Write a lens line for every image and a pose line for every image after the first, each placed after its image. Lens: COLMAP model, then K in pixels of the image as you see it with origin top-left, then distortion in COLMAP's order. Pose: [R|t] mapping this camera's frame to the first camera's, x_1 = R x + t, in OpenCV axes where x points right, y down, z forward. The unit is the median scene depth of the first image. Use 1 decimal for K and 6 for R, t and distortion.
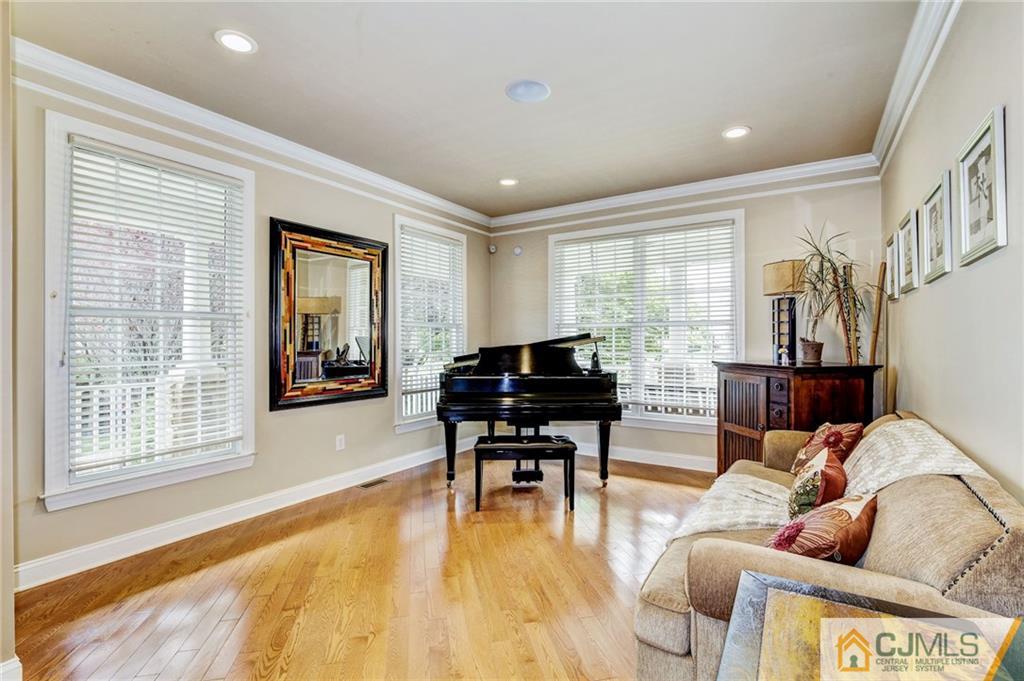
lens RADIAL K [[465.9, 0, 515.9], [0, 465.9, 340.1], [0, 0, 1]] dist [-0.015801, 0.003618]
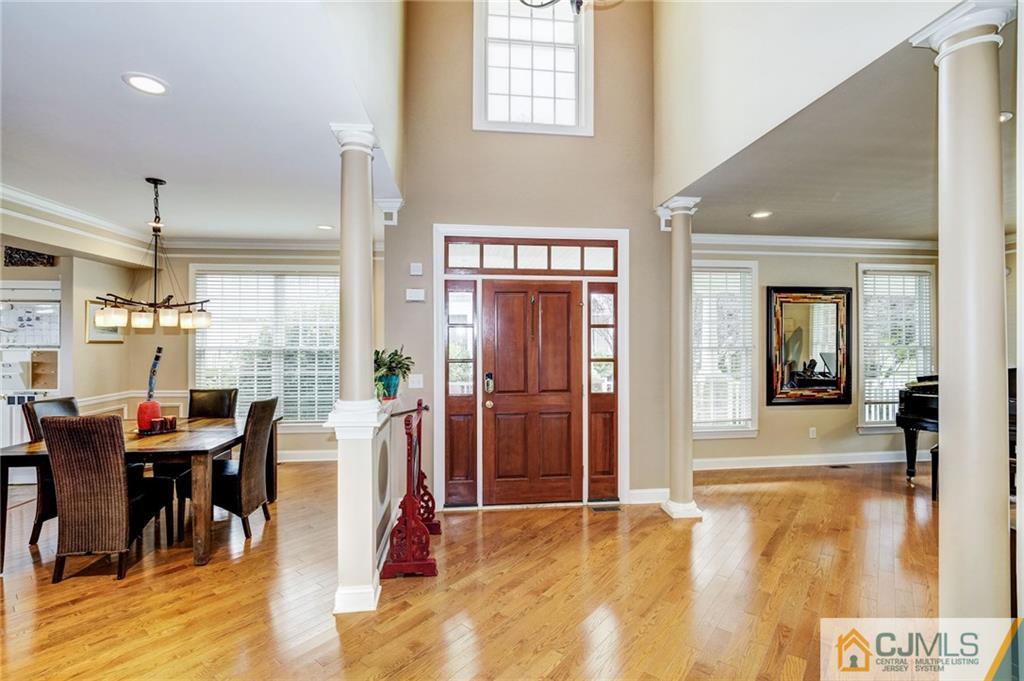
lens RADIAL K [[465.9, 0, 520.4], [0, 465.9, 341.1], [0, 0, 1]] dist [-0.015801, 0.003618]
pose [[0.633452, 0.002746, -0.773777, 0.154111], [0.002494, 0.999981, 0.005590, -0.072034], [0.773778, -0.005471, 0.633433, -0.595422]]
